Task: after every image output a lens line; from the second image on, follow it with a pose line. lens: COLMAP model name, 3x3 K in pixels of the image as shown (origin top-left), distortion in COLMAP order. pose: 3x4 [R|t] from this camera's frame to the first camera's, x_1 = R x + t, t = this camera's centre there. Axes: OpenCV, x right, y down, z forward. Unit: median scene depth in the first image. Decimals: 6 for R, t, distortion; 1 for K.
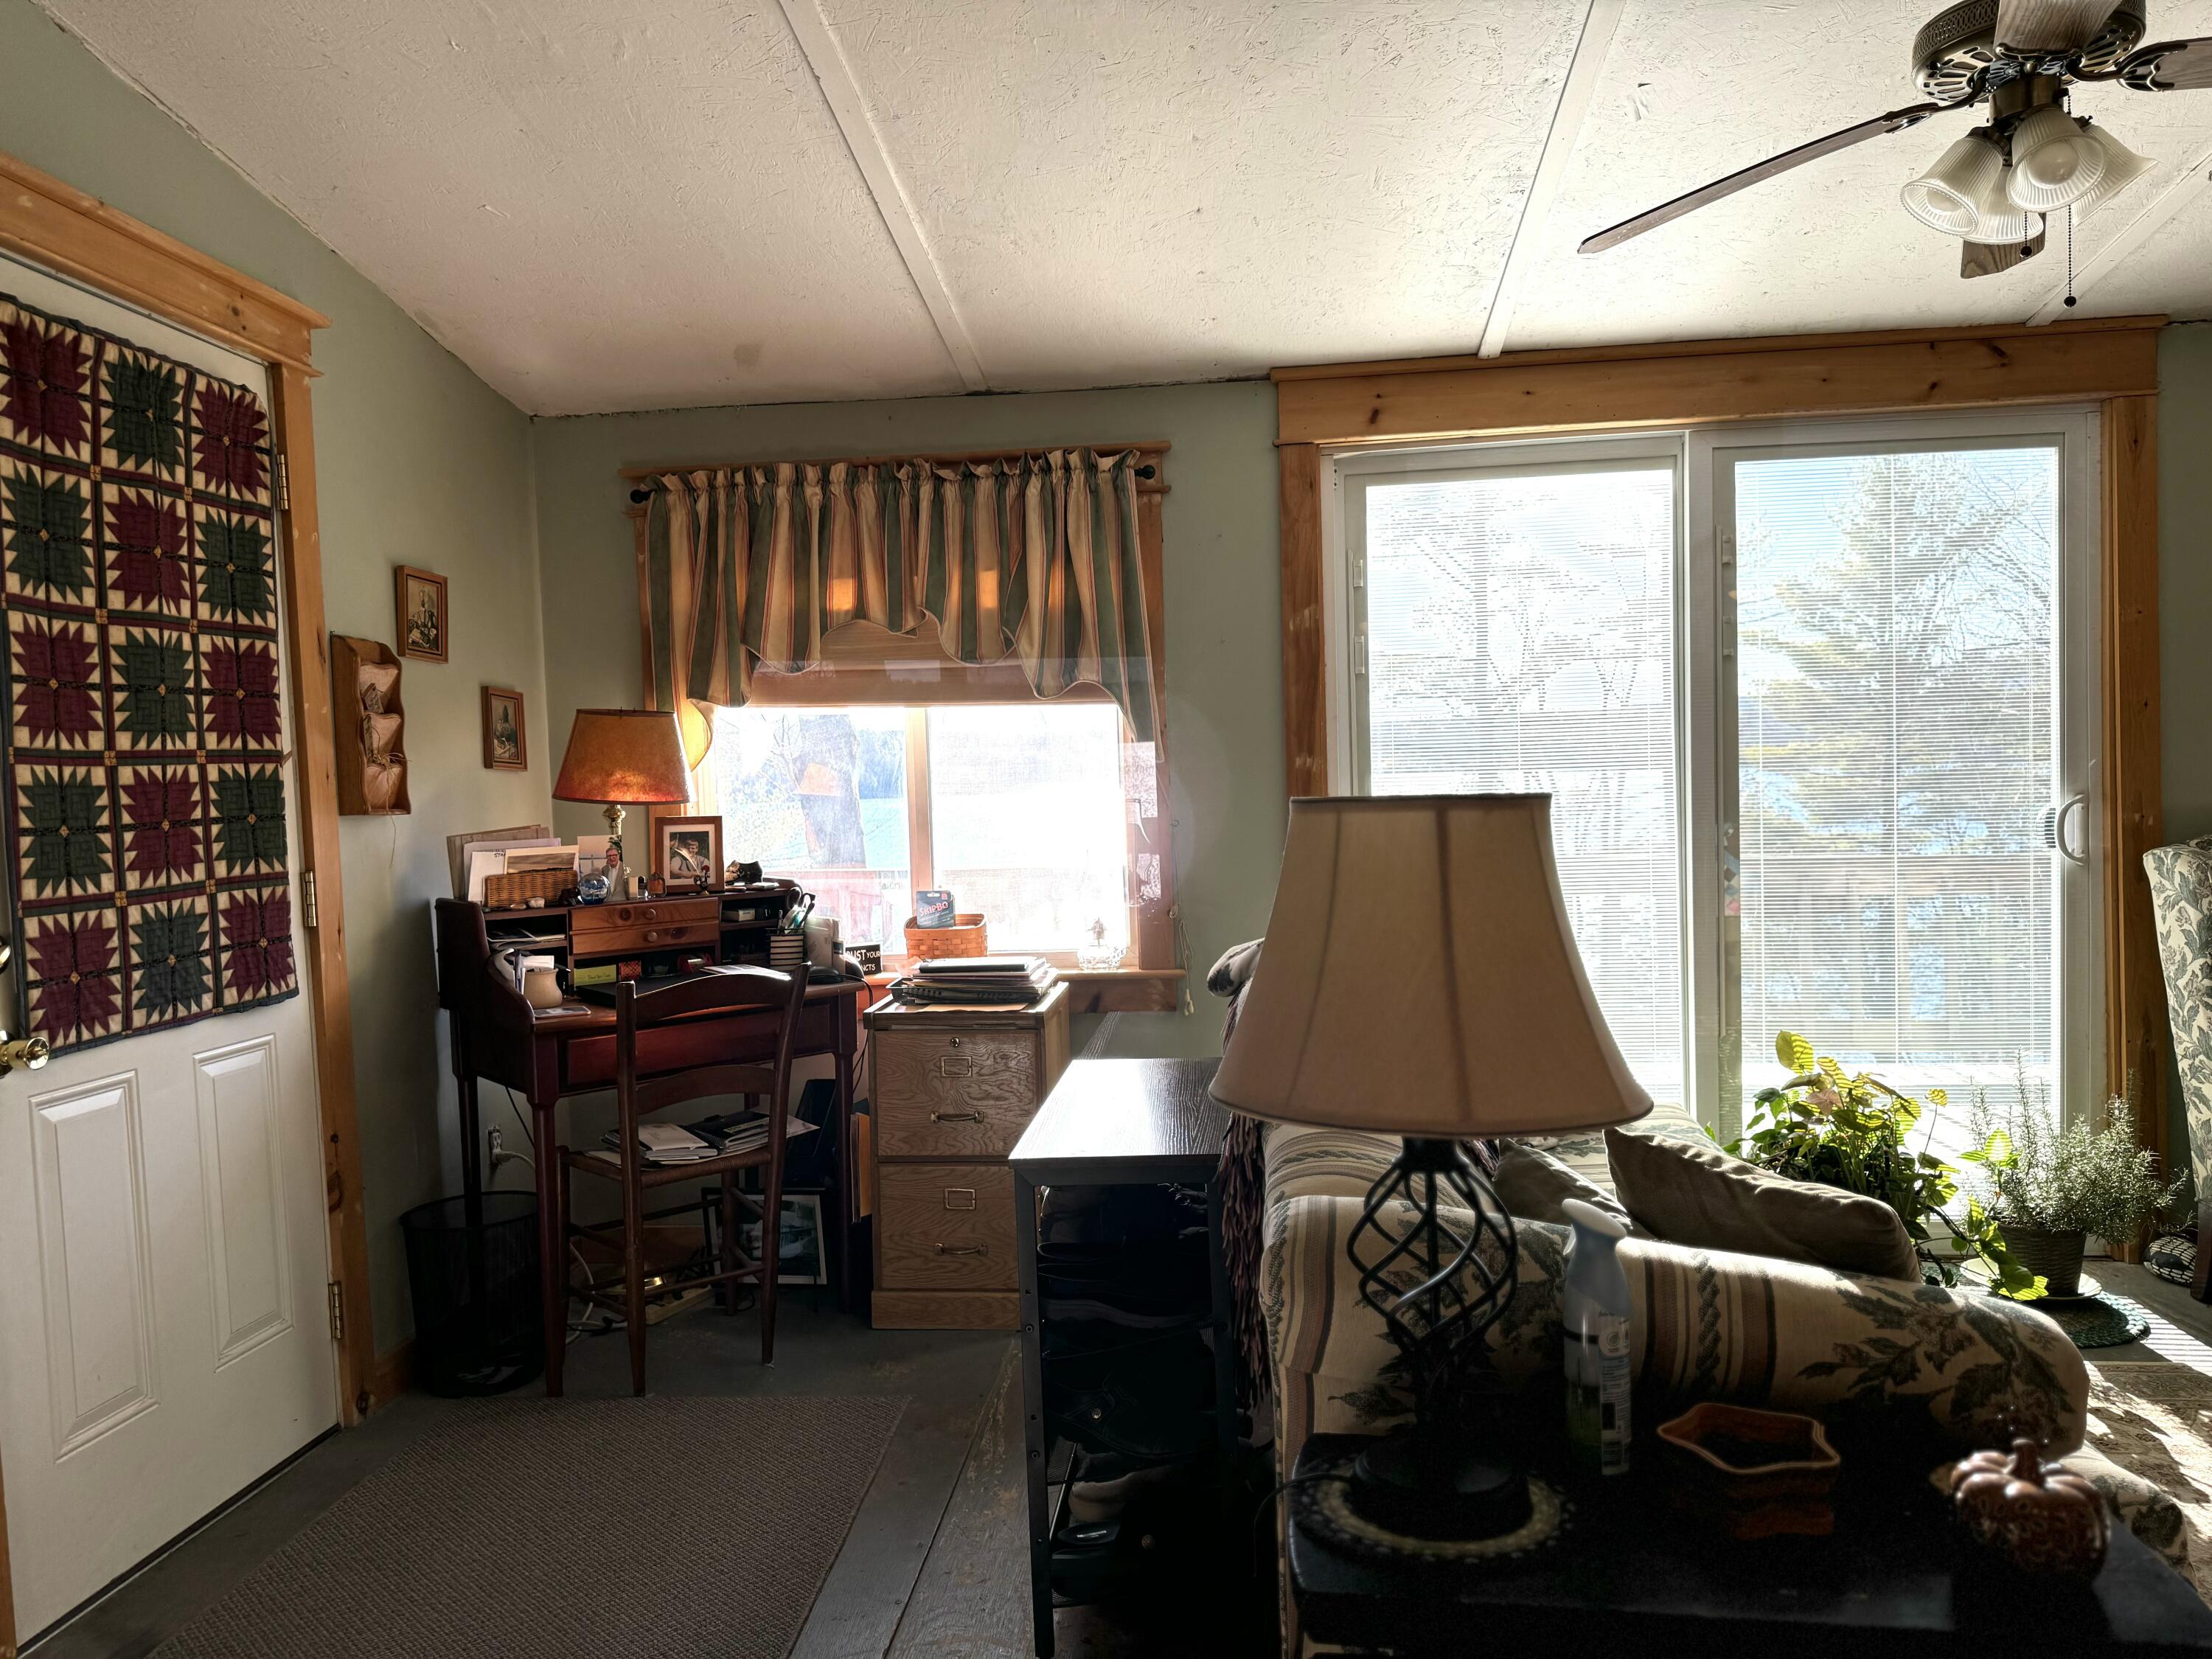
lens RADIAL K [[1557.0, 0, 1110.5], [0, 1557.0, 830.8], [0, 0, 1]] dist [0.058958, -0.070097]
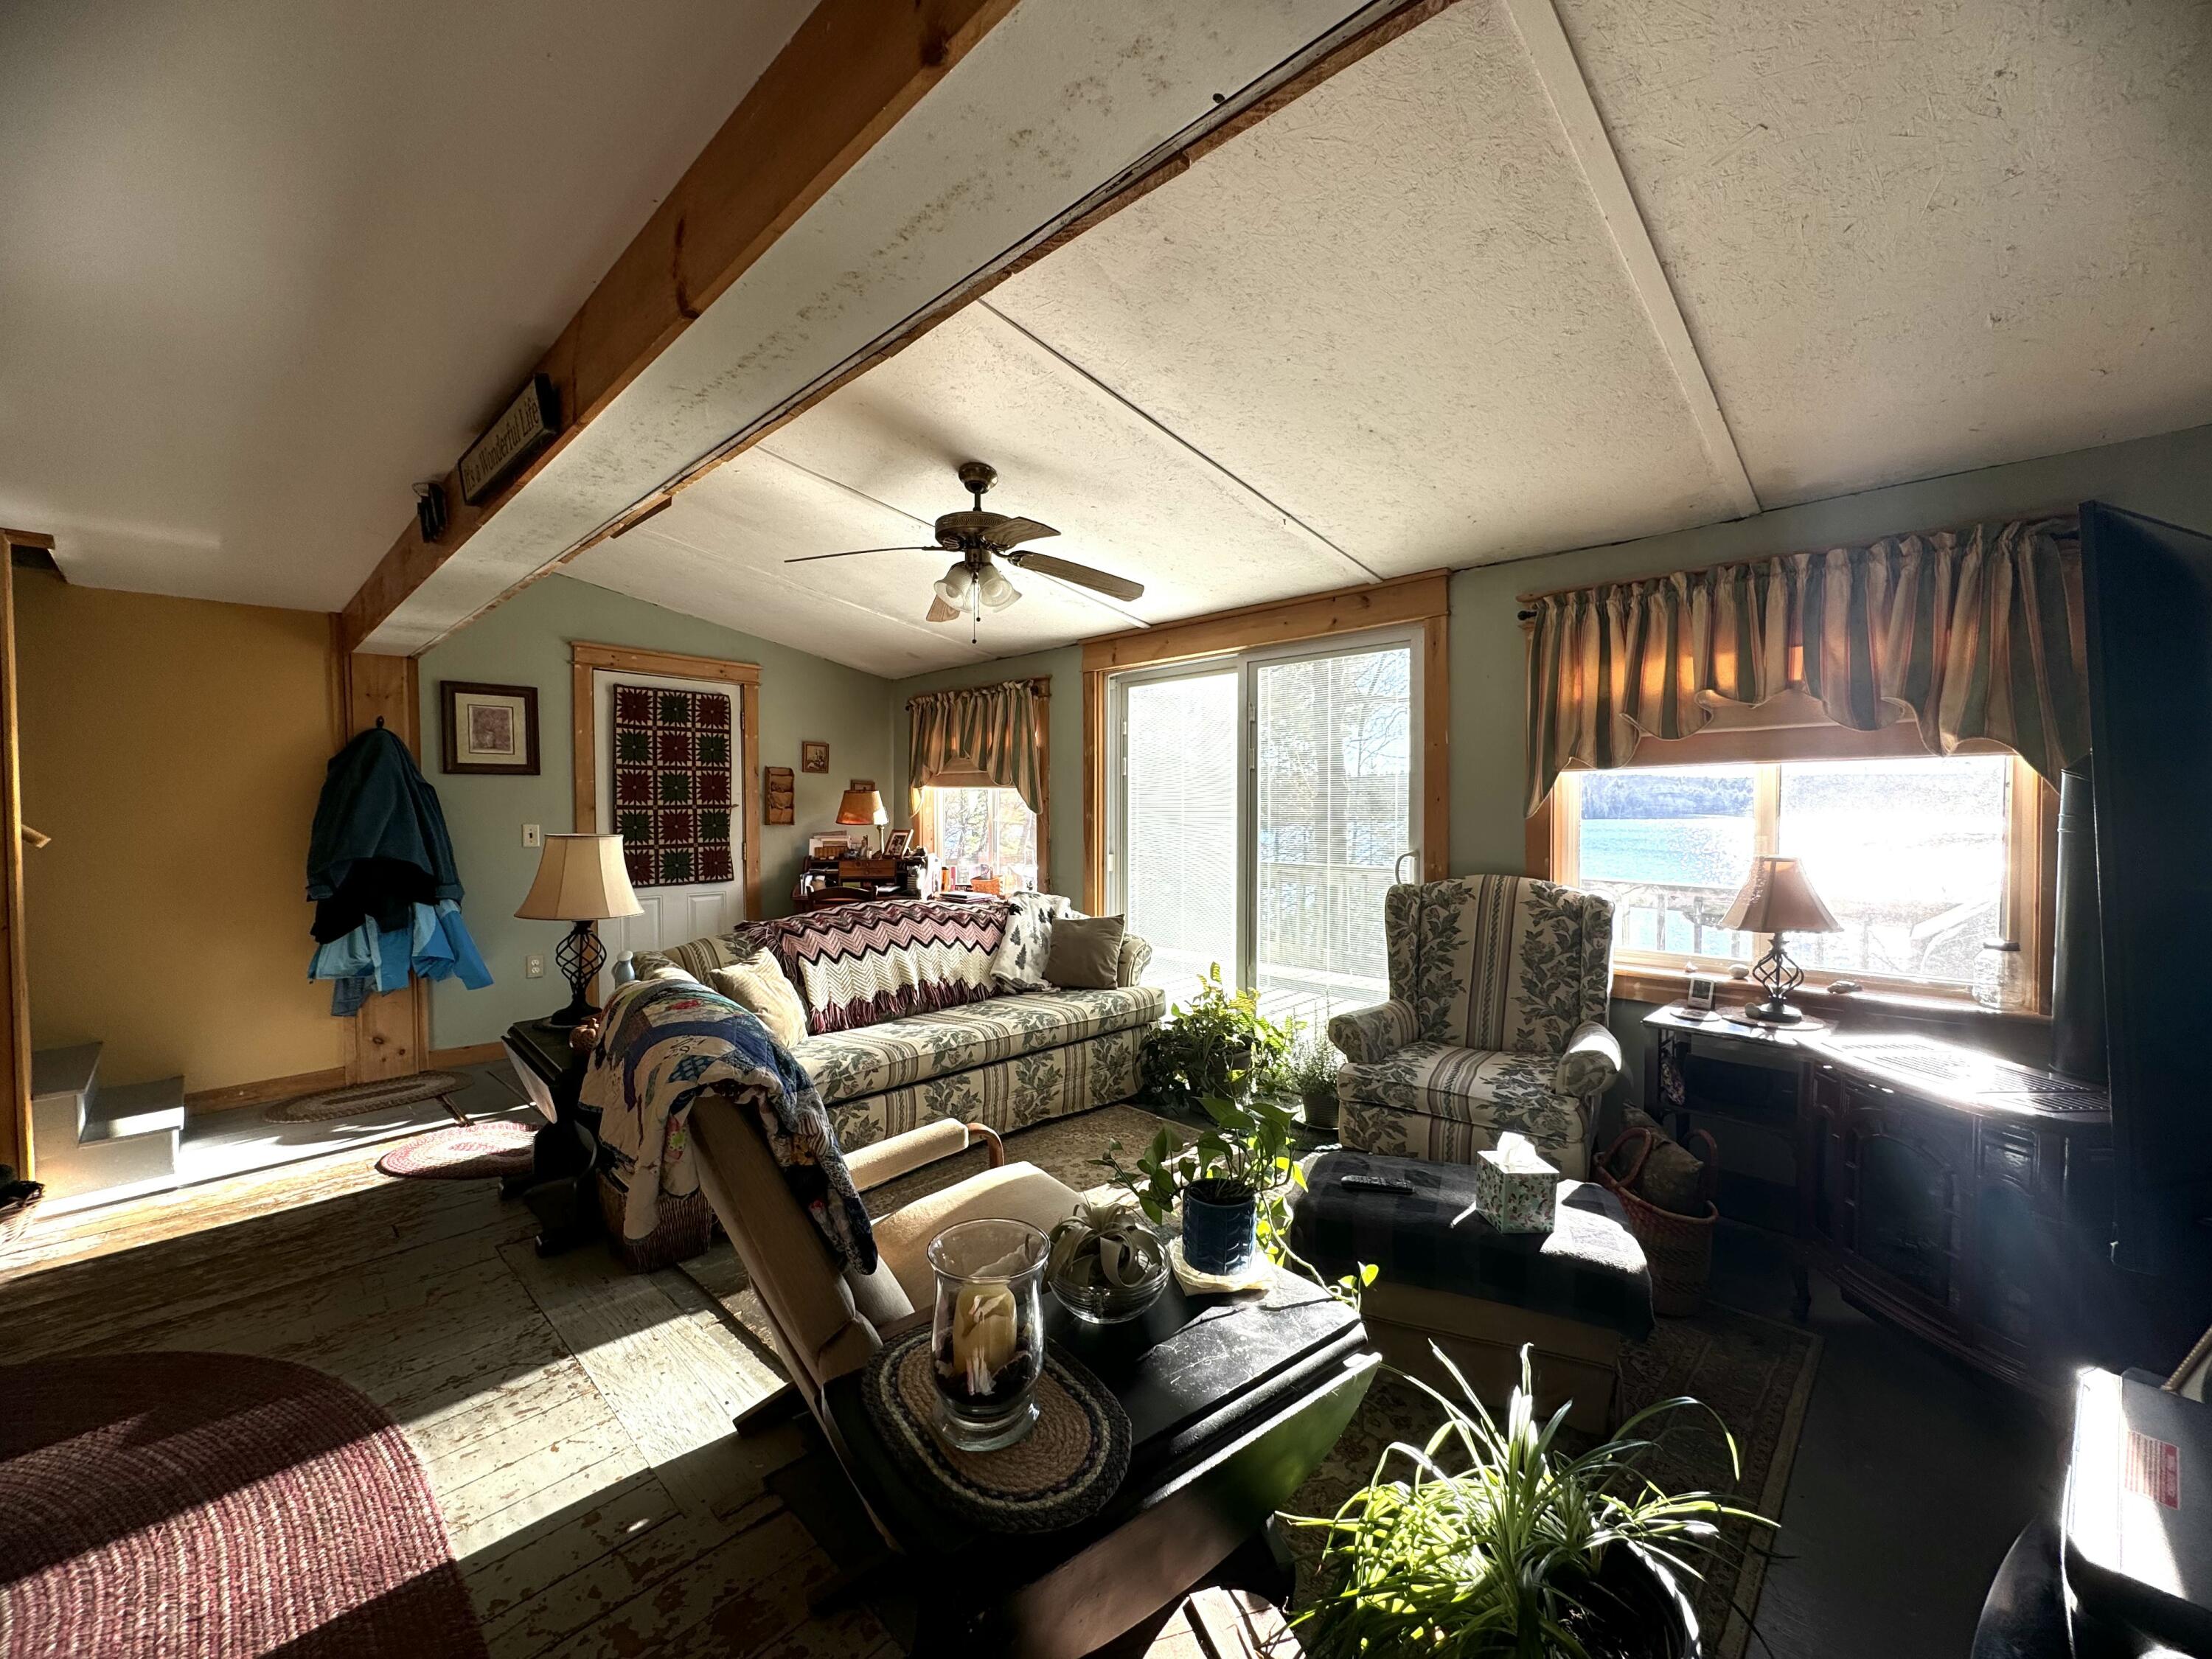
lens RADIAL K [[881.6, 0, 1107.7], [0, 881.6, 835.5], [0, 0, 1]] dist [-0.003693, 0.000692]
pose [[0.784455, 0.046199, -0.618463, 1.025098], [-0.043476, 0.998865, 0.019471, -0.048198], [0.618660, 0.011614, 0.785573, 0.047962]]
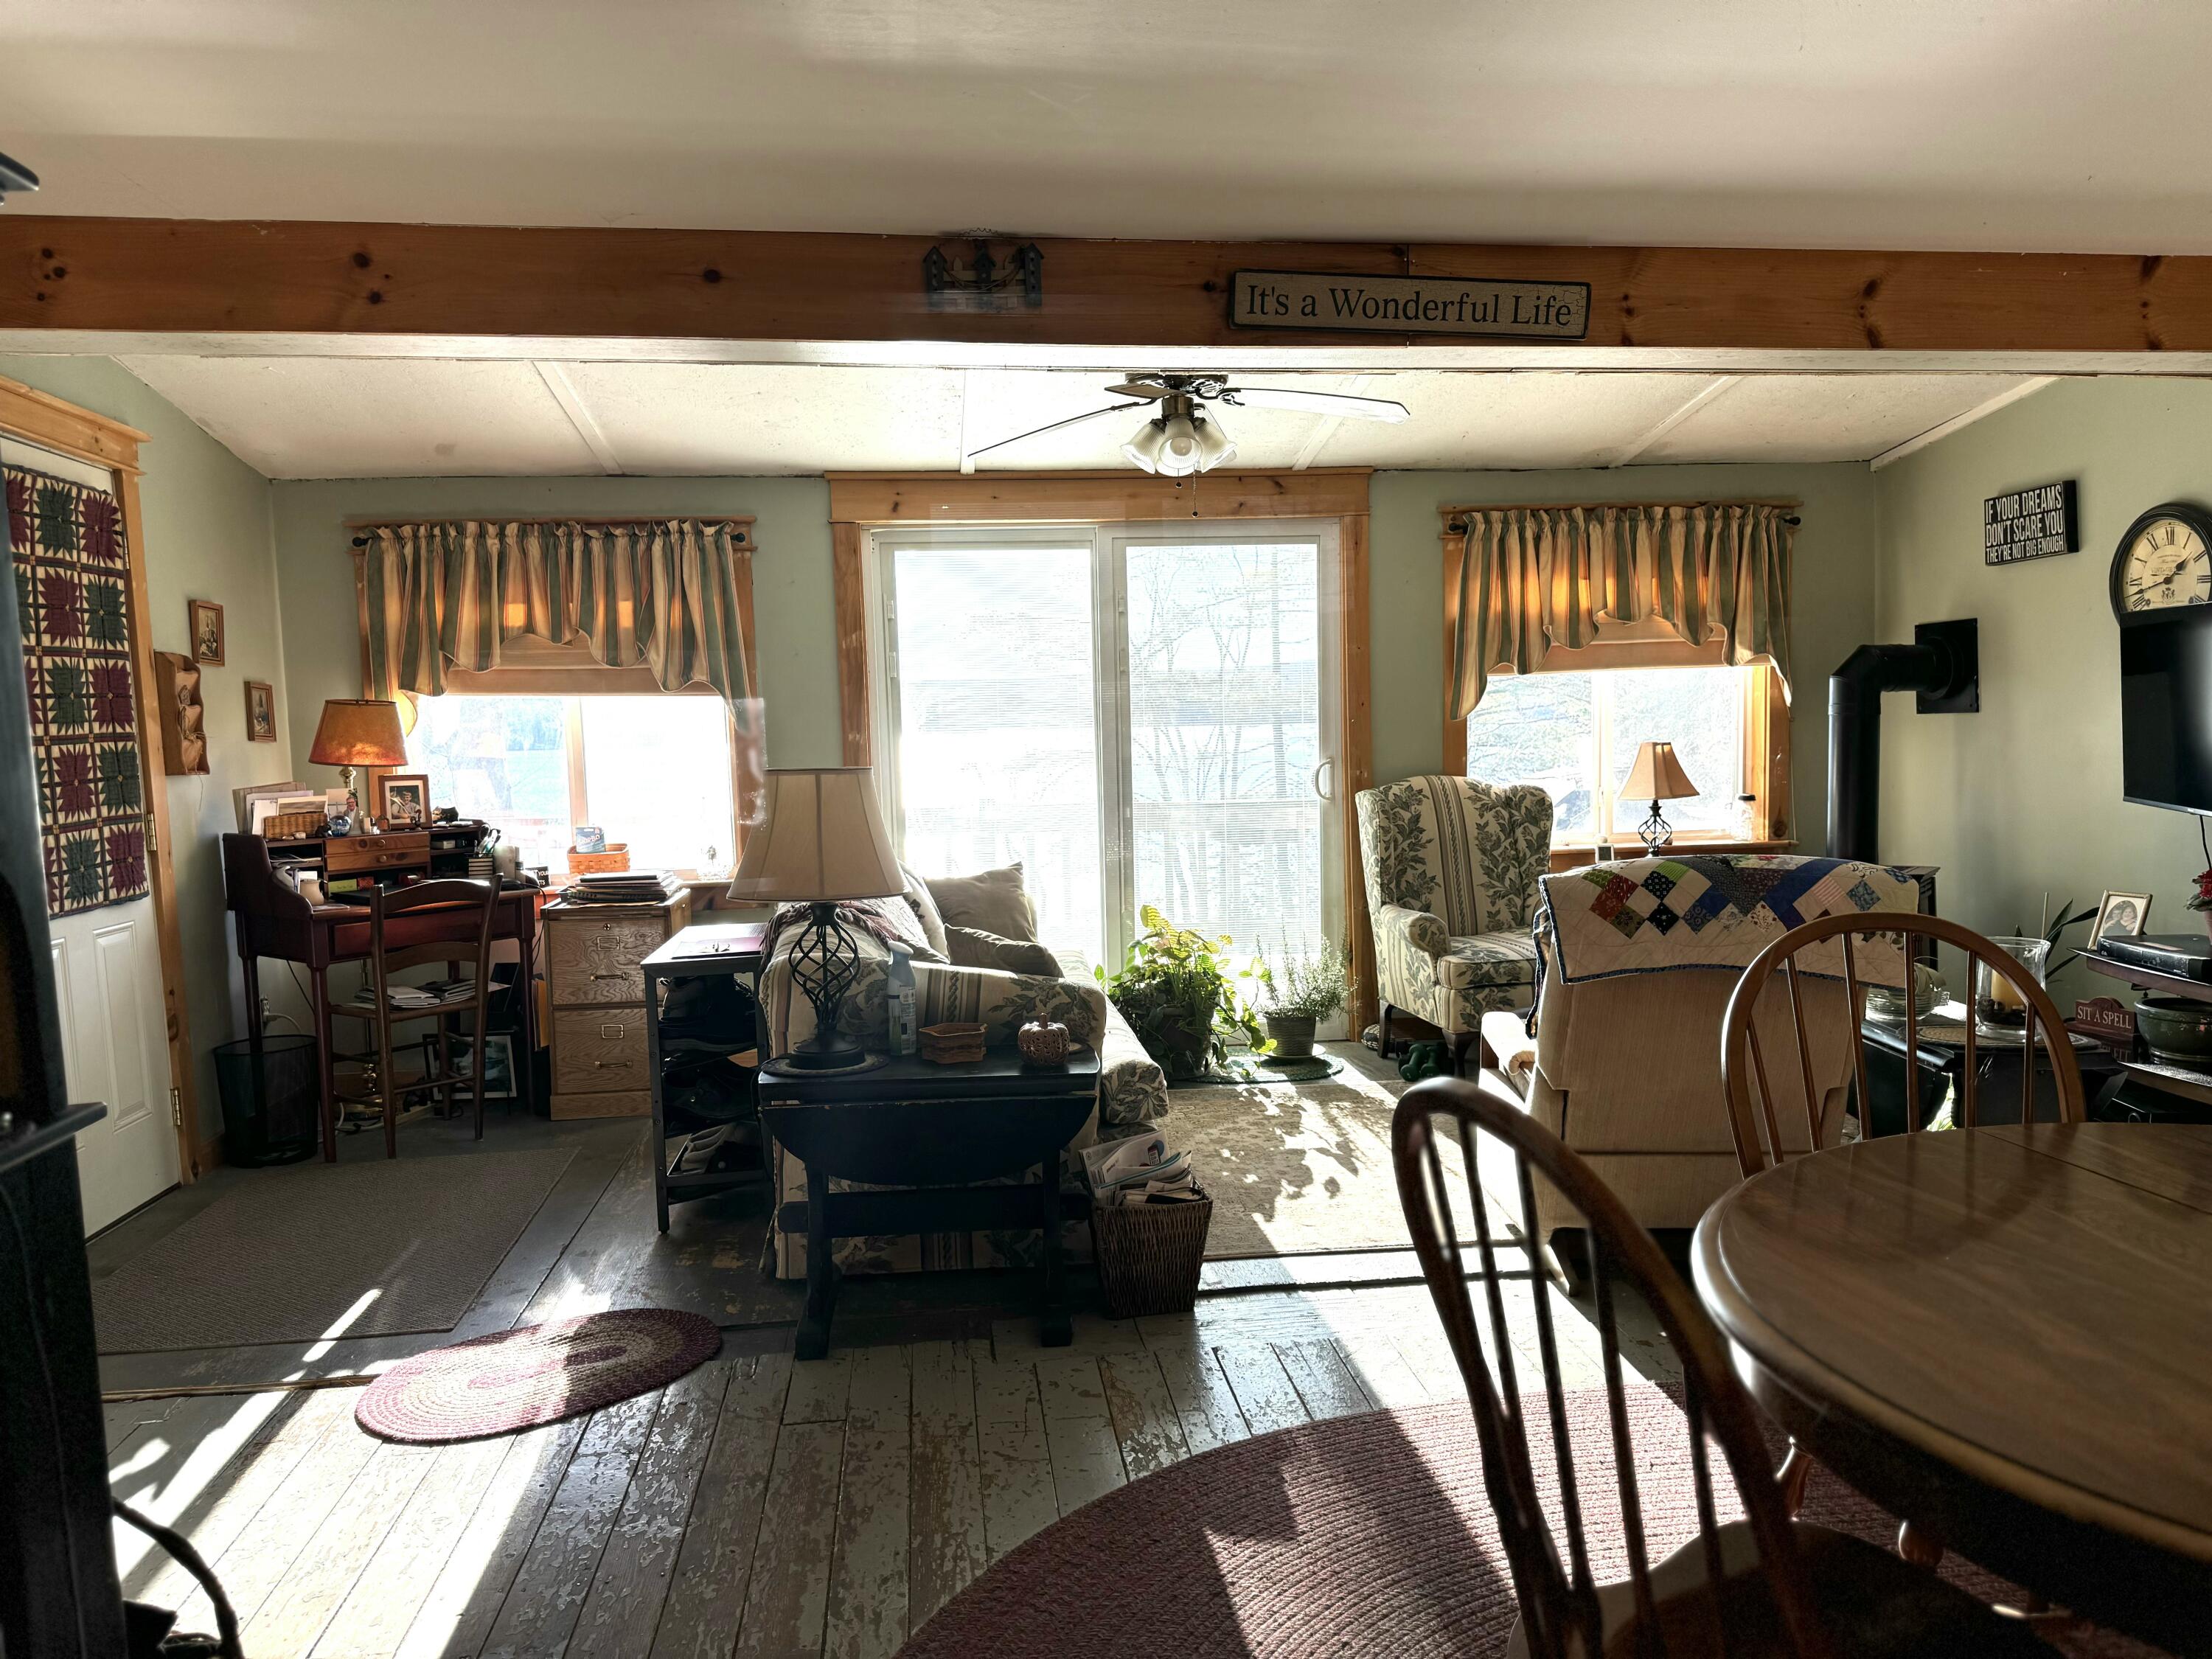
lens RADIAL K [[1557.0, 0, 1114.0], [0, 1557.0, 839.5], [0, 0, 1]] dist [0.058958, -0.070097]
pose [[0.976295, -0.013107, 0.216049, 0.051262], [0.005354, 0.999322, 0.036429, 0.001100], [-0.216380, -0.034409, 0.975703, -0.571426]]
